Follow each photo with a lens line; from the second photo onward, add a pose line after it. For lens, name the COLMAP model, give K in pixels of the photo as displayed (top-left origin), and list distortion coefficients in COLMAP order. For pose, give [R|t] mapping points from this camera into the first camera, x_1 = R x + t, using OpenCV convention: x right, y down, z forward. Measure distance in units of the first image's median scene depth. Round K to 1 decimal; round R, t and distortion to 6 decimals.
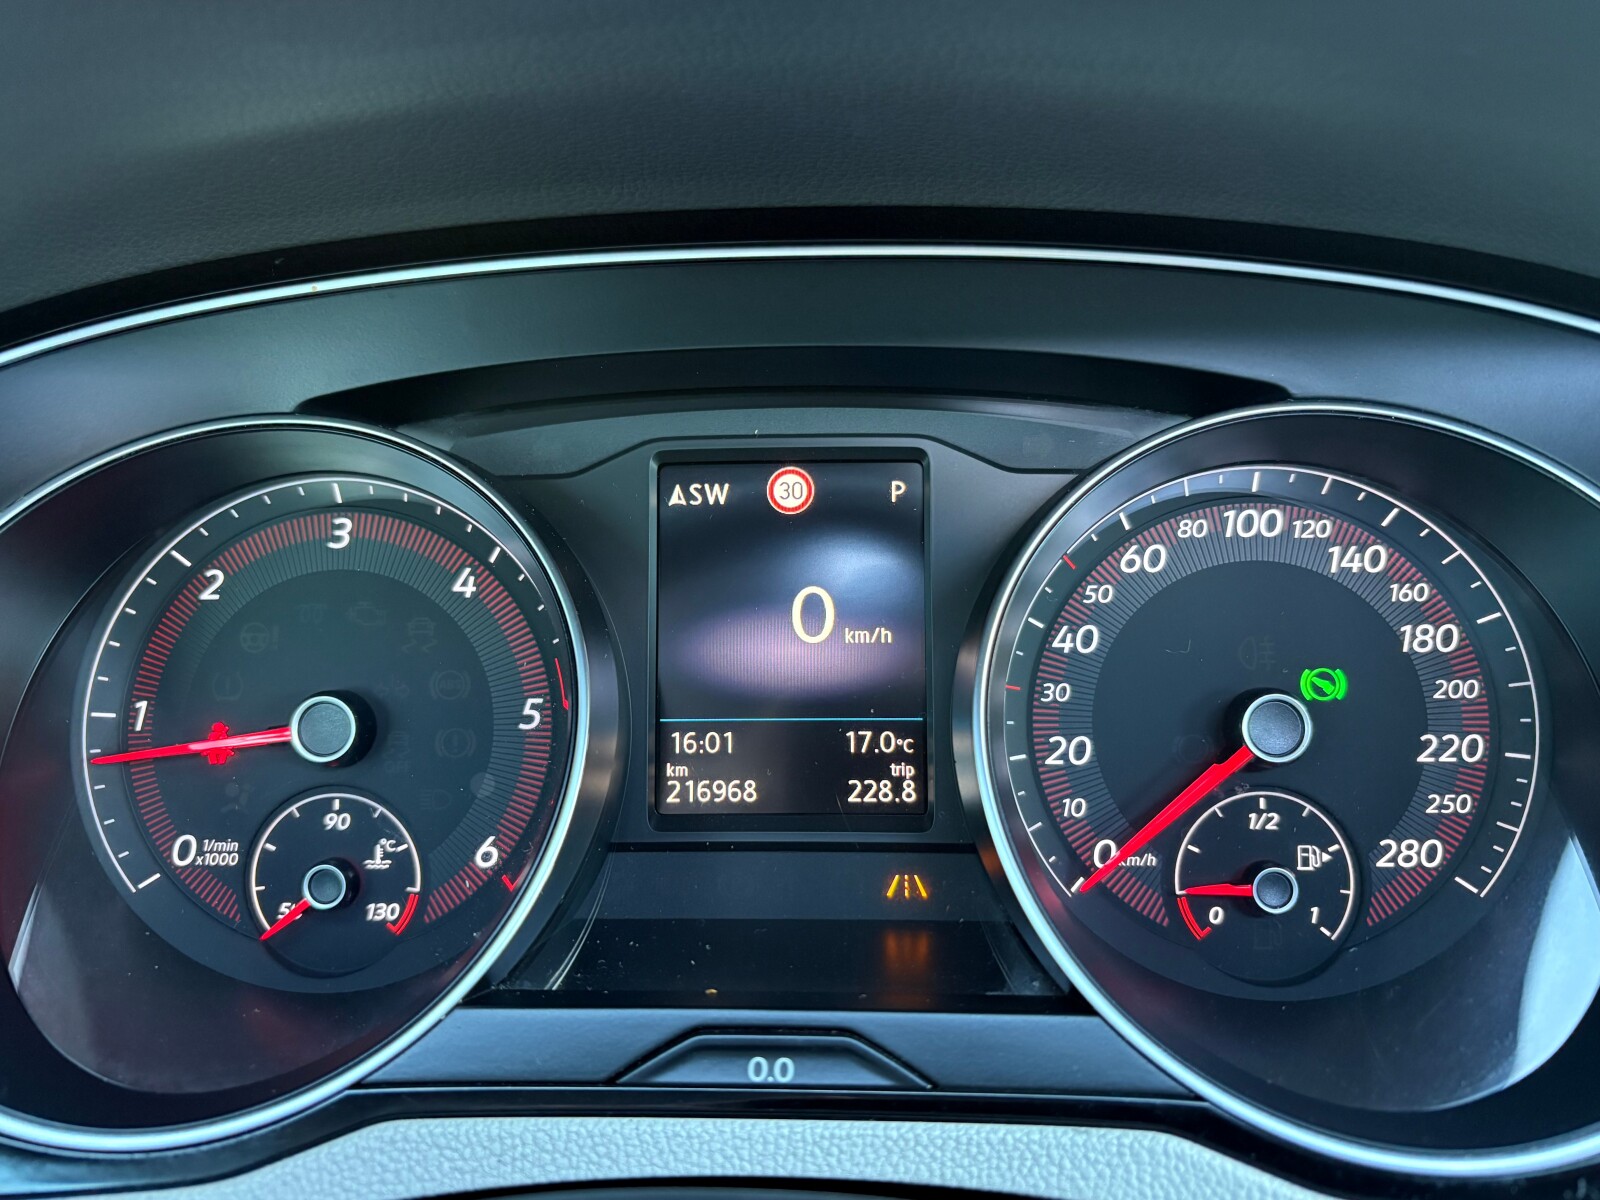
lens RADIAL K [[1269.6, 0, 794.8], [0, 1269.6, 594.8], [0, 0, 1]] dist [0.009320, -0.011558]
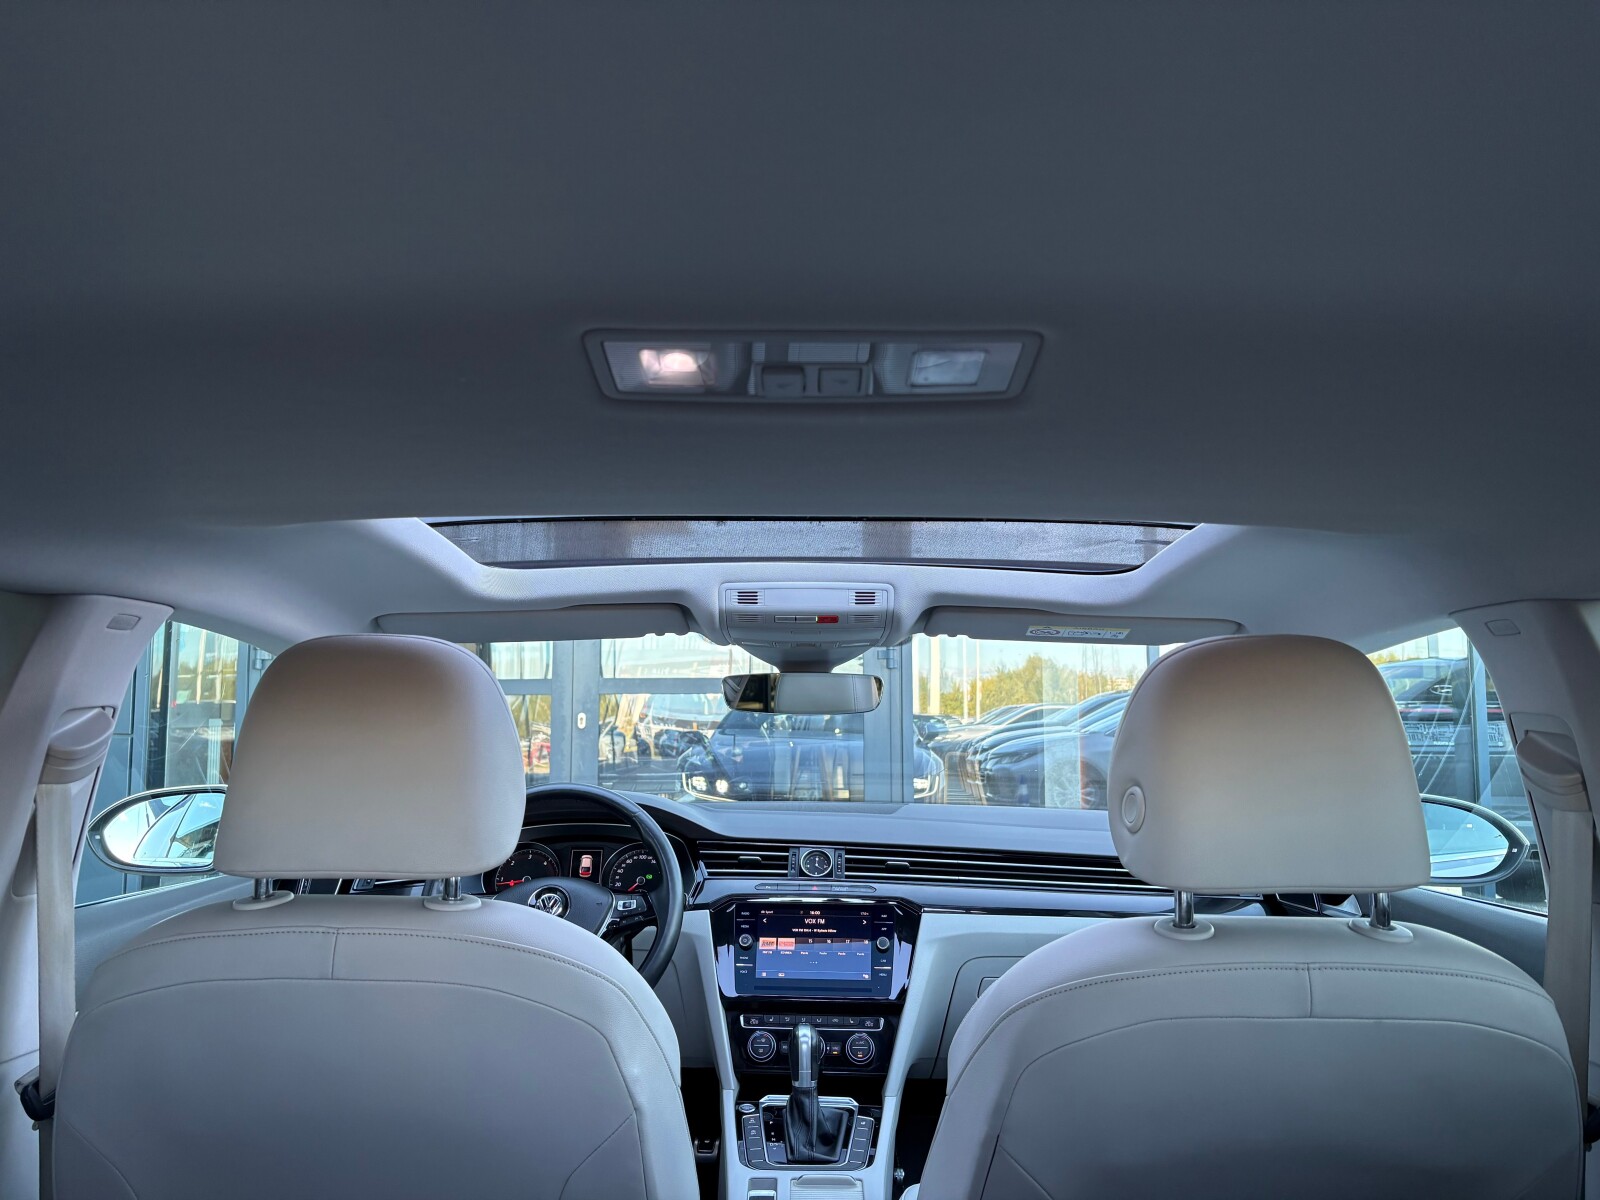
lens RADIAL K [[1229.2, 0, 807.8], [0, 1229.2, 586.7], [0, 0, 1]] dist [0.035187, -0.042474]
pose [[0.998175, 0.034838, 0.049335, 0.982618], [-0.014245, 0.929626, -0.368229, 1.253147], [-0.058692, 0.366854, 0.928425, -7.198975]]
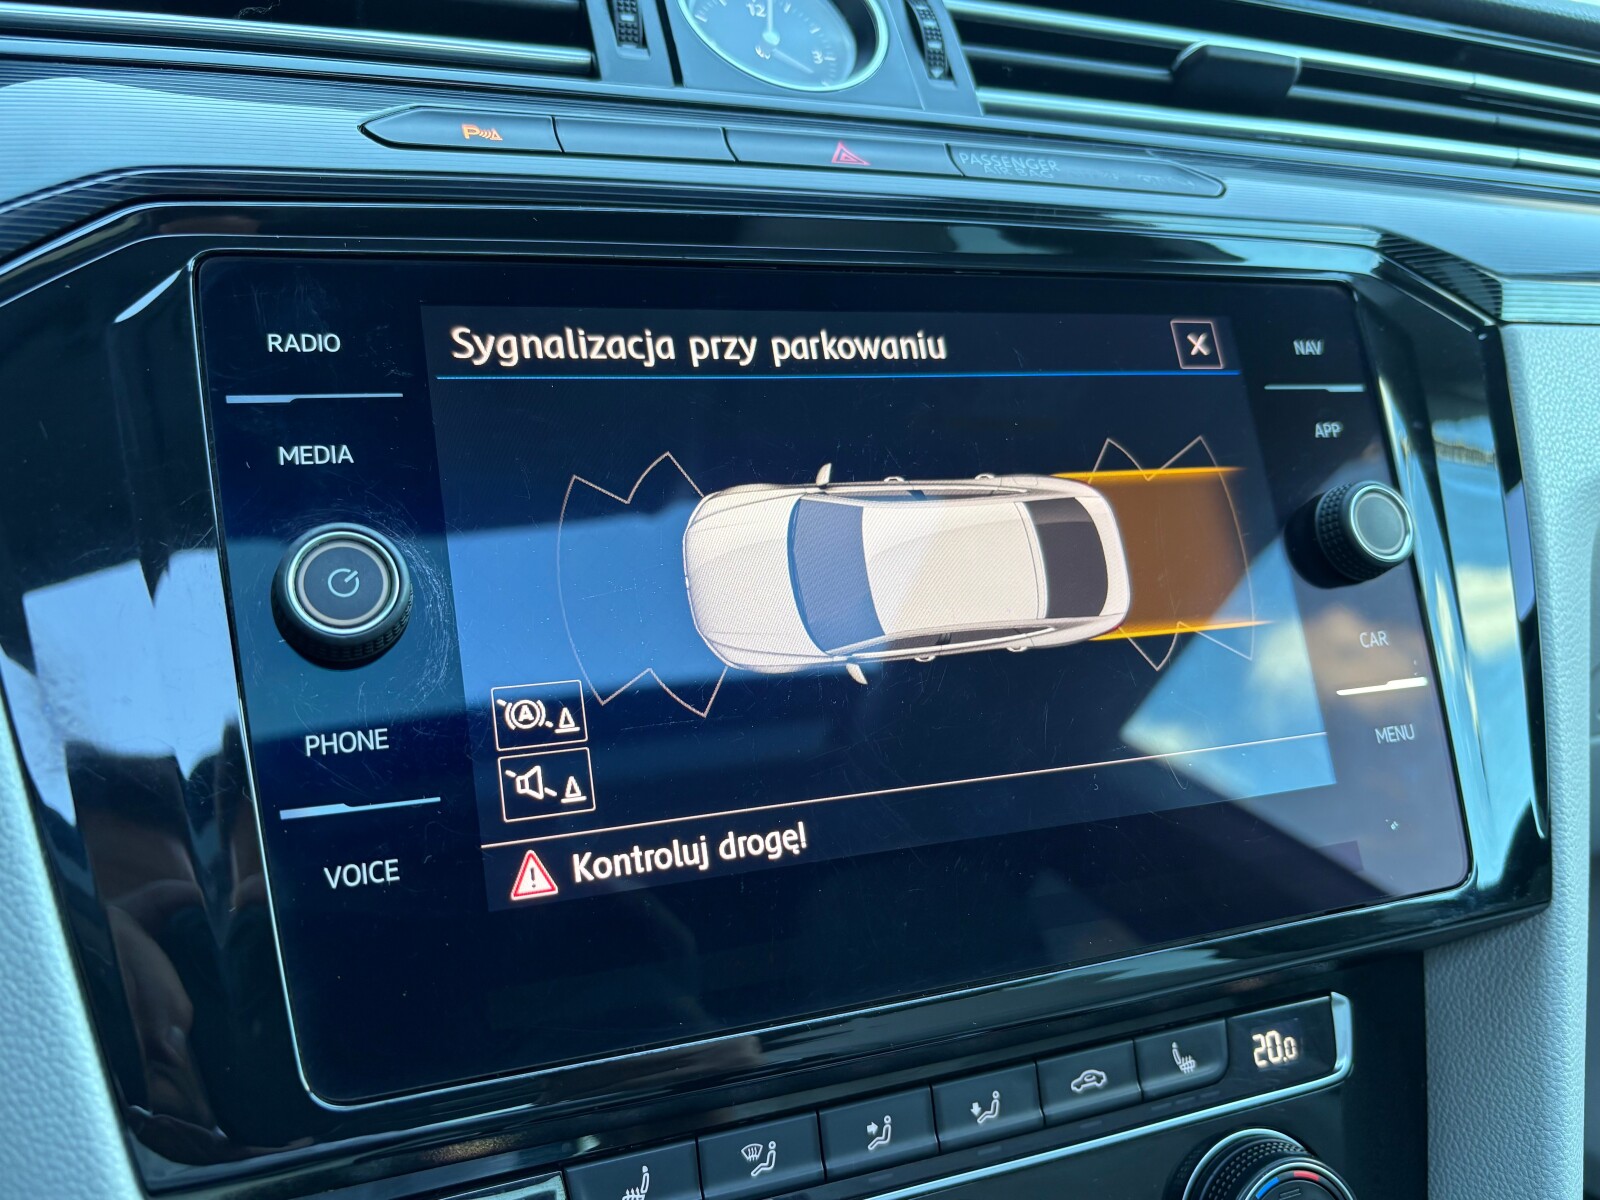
lens RADIAL K [[1269.6, 0, 795.8], [0, 1269.6, 603.2], [0, 0, 1]] dist [0.009320, -0.011558]
pose [[0.889481, -0.069299, 0.451687, 0.943107], [0.083789, 0.996410, -0.012131, 0.551015], [-0.449225, 0.048637, 0.892094, -0.330568]]
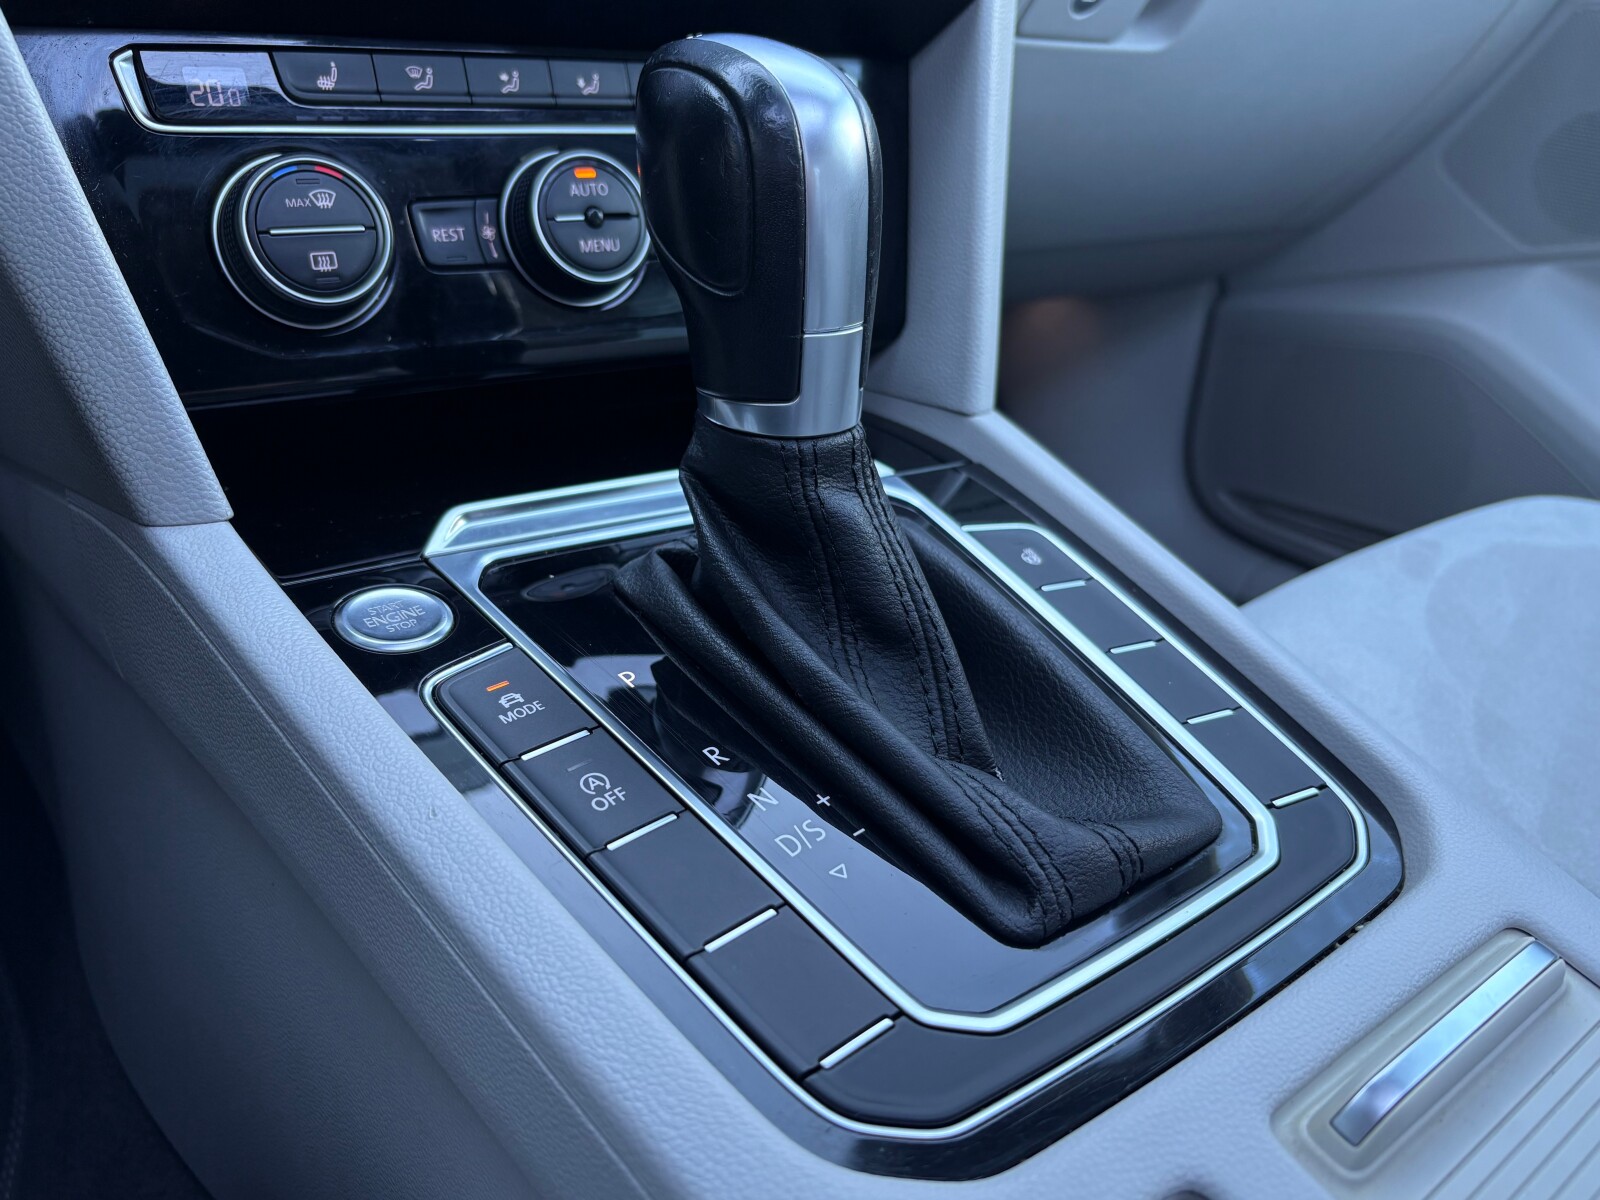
lens RADIAL K [[1269.6, 0, 794.8], [0, 1269.6, 598.3], [0, 0, 1]] dist [0.009320, -0.011558]
pose [[0.749242, -0.216494, 0.625913, 0.676667], [0.104072, 0.971809, 0.211556, 1.221506], [-0.654069, -0.093366, 0.750651, -0.730606]]
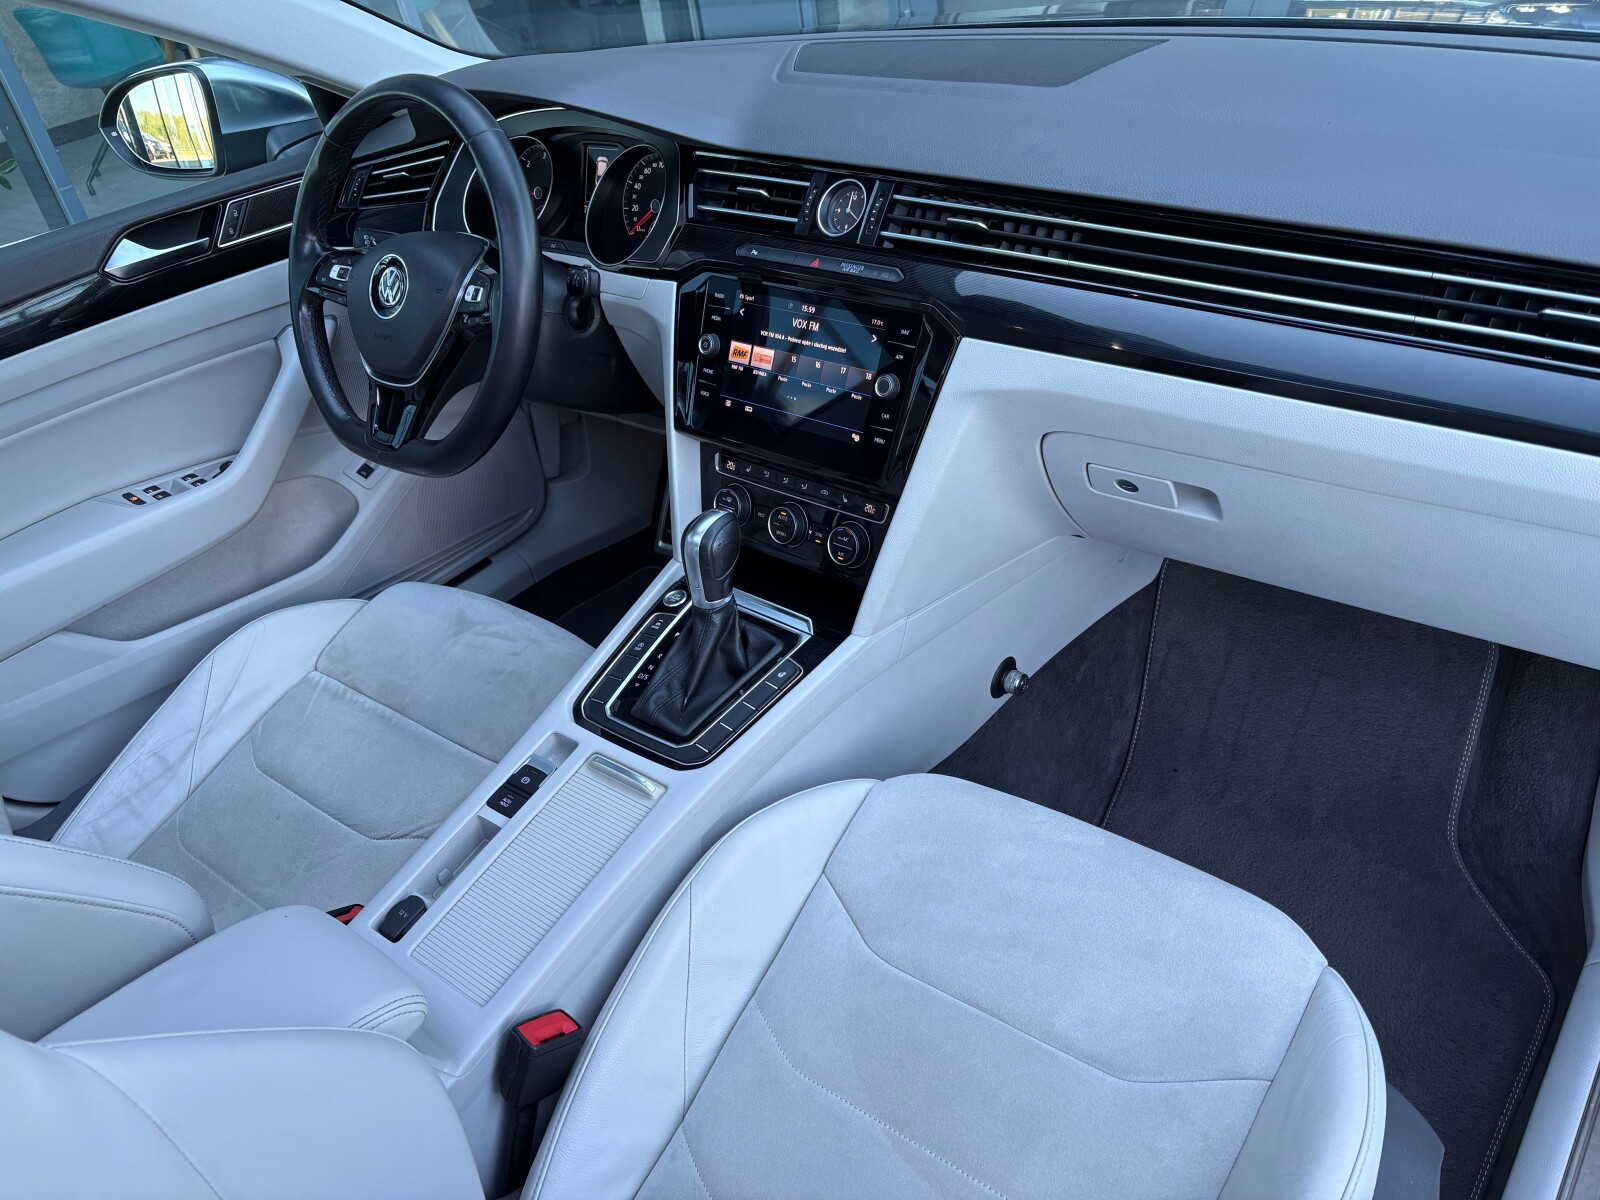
lens RADIAL K [[1229.2, 0, 784.0], [0, 1229.2, 615.8], [0, 0, 1]] dist [0.035187, -0.042474]
pose [[0.797470, 0.263065, -0.542990, 3.943221], [-0.044102, 0.922953, 0.382378, -0.302789], [0.601744, -0.280988, 0.747629, -2.946515]]
